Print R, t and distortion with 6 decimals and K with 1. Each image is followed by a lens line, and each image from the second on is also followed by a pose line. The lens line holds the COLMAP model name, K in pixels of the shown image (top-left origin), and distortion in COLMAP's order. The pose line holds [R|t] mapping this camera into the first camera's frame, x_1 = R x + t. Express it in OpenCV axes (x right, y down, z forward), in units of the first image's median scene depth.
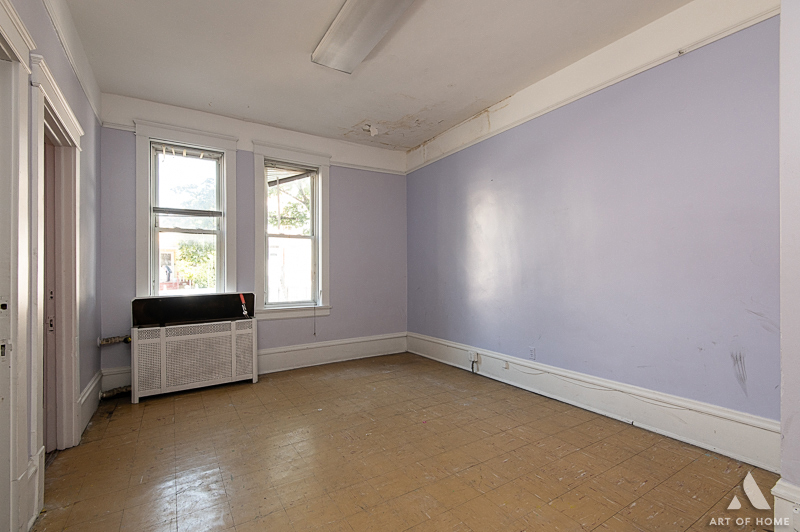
lens RADIAL K [[360.1, 0, 404.7], [0, 360.1, 264.7], [0, 0, 1]] dist [0.011253, -0.005372]
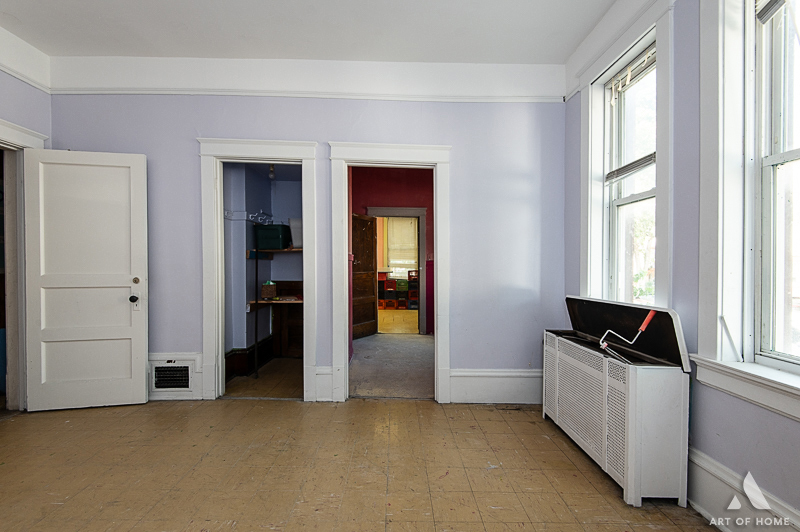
lens RADIAL K [[360.1, 0, 402.3], [0, 360.1, 265.5], [0, 0, 1]] dist [0.011253, -0.005372]
pose [[-0.528410, 0.006141, -0.848967, 0.177230], [0.005518, 0.999978, 0.003800, 0.016089], [0.848971, -0.002677, -0.528432, 1.276813]]
